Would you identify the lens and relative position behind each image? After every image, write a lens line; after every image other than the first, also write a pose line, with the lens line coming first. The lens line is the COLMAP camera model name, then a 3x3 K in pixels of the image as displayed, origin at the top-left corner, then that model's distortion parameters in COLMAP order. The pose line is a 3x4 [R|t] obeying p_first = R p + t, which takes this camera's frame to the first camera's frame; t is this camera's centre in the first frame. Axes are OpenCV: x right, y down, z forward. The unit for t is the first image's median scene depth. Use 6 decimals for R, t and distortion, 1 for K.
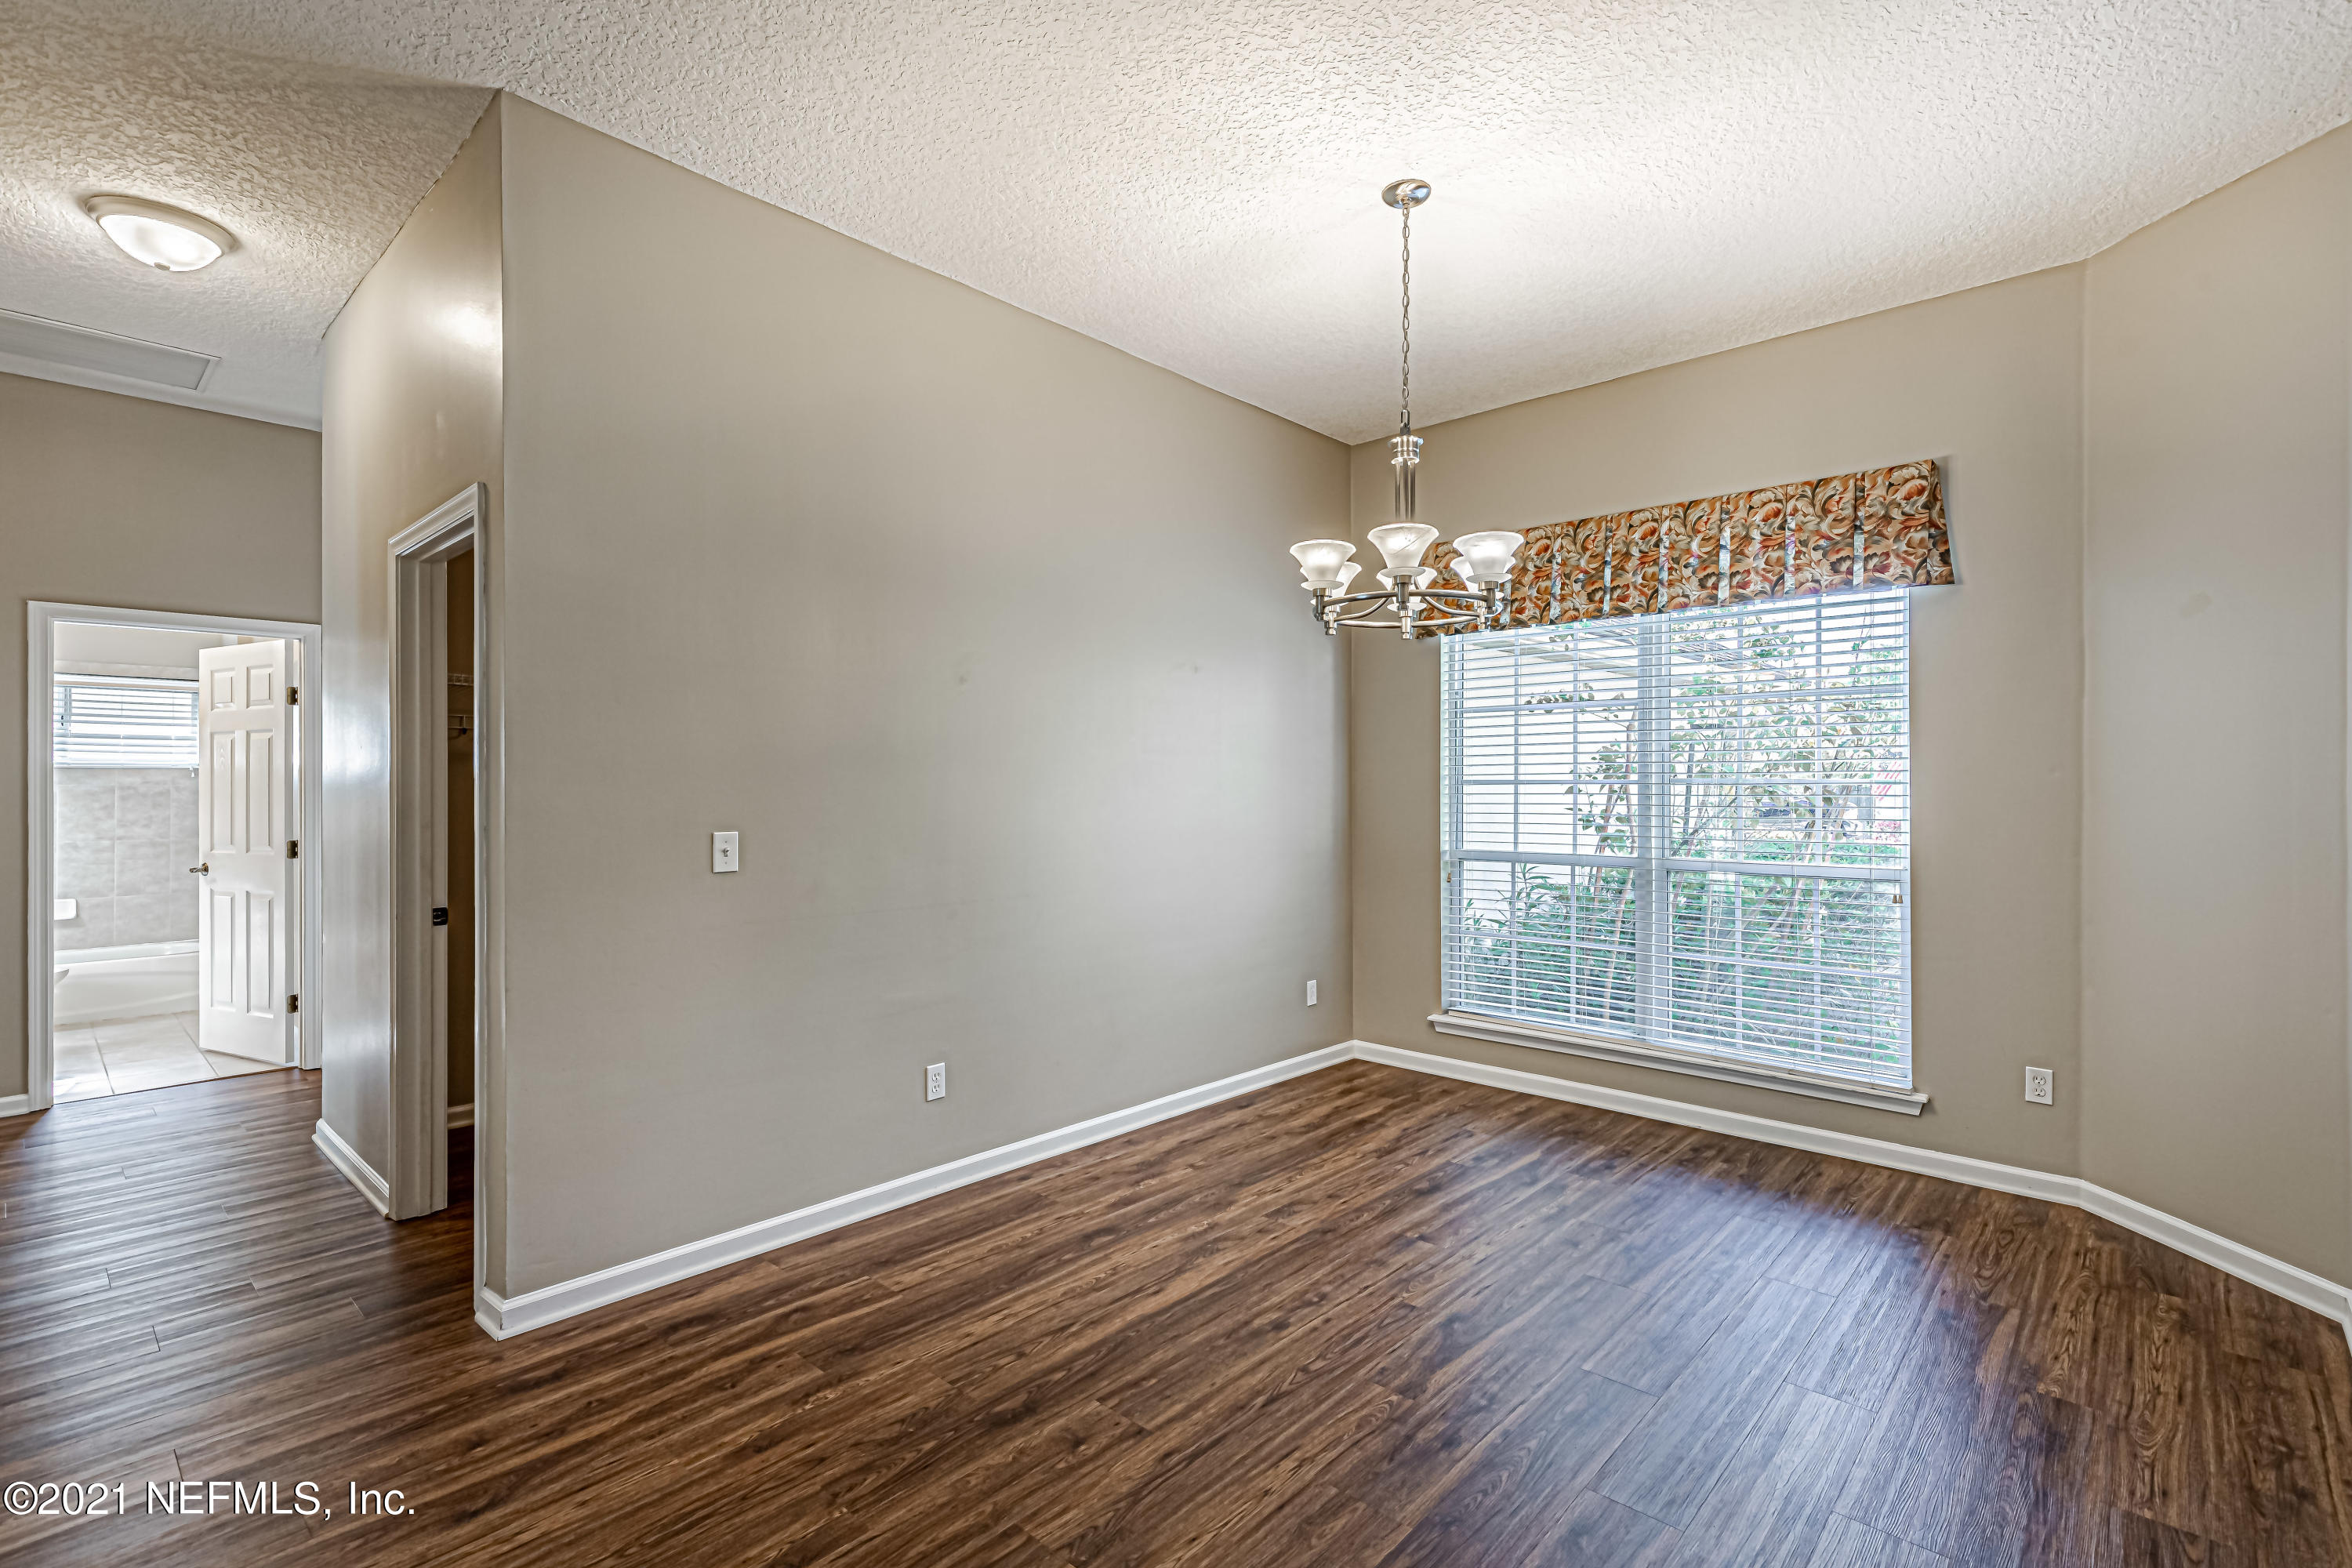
lens RADIAL K [[1075.7, 0, 1169.2], [0, 1075.7, 787.4], [0, 0, 1]] dist [0.006062, -0.000099]
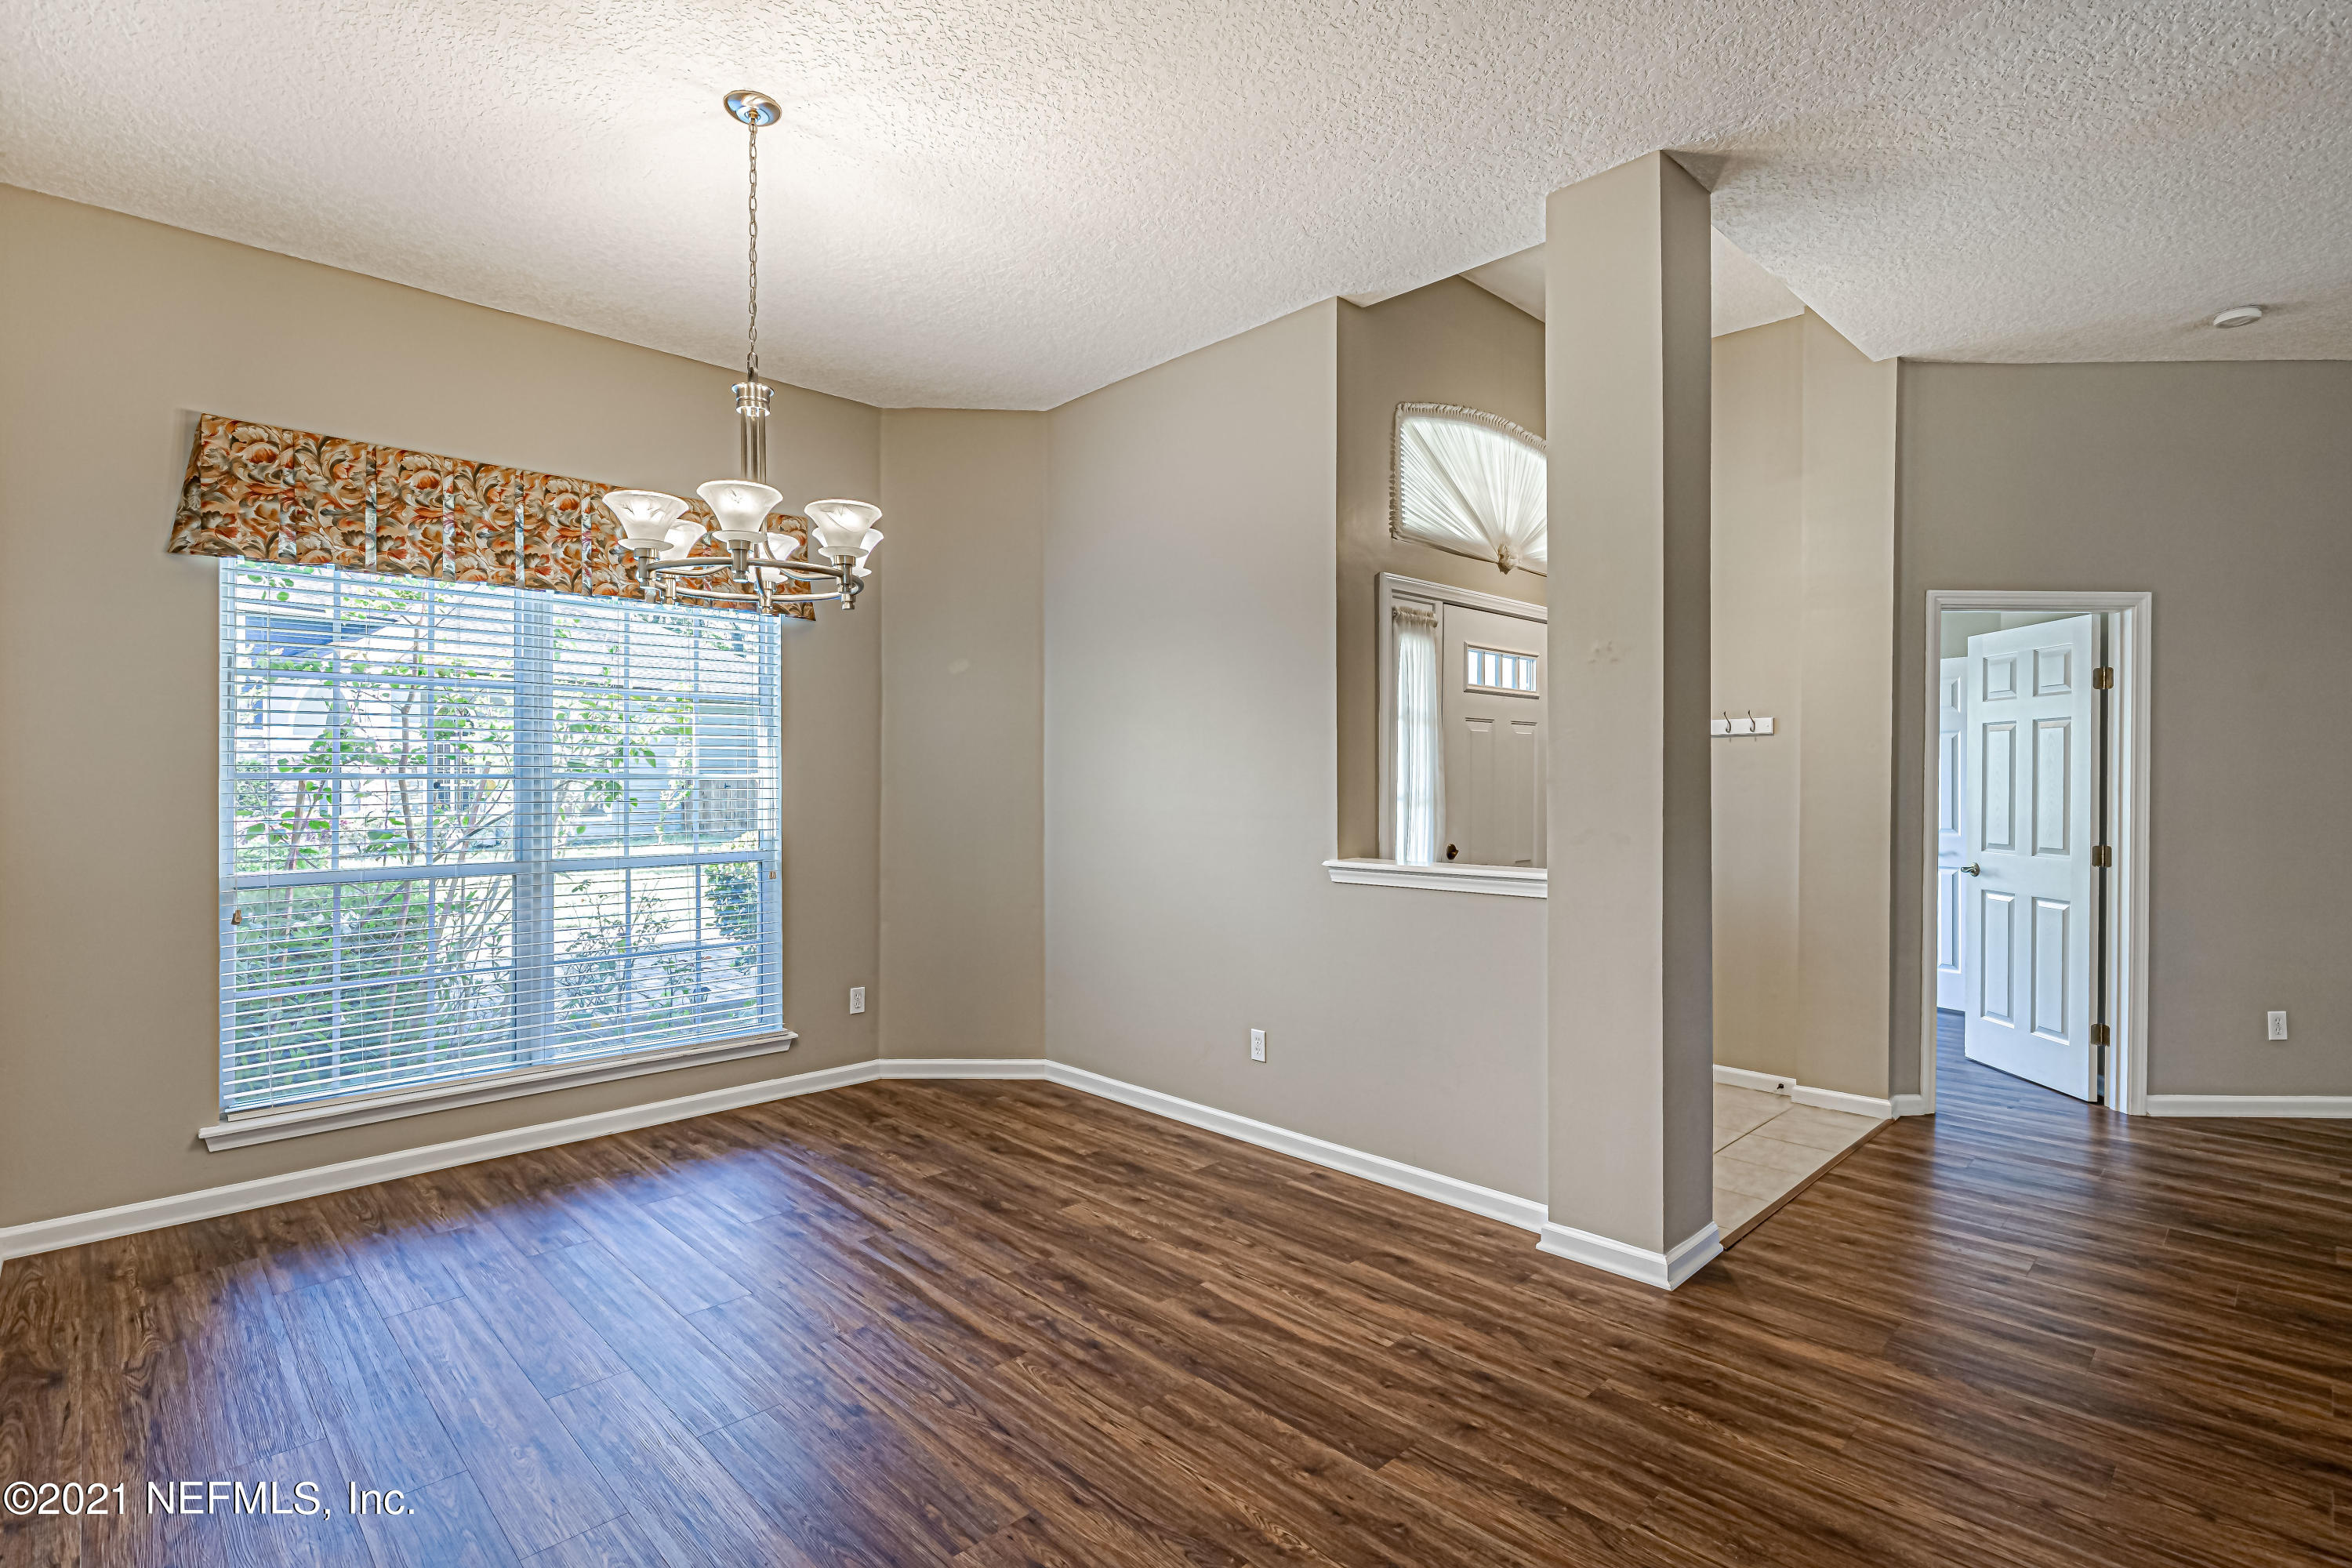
lens RADIAL K [[1116.5, 0, 1179.2], [0, 1116.5, 787.3], [0, 0, 1]] dist [-0.003226, 0.001325]
pose [[0.046761, -0.006623, 0.998884, -0.467781], [0.002756, 0.999975, 0.006501, -0.000831], [-0.998902, 0.002449, 0.046779, 0.425136]]
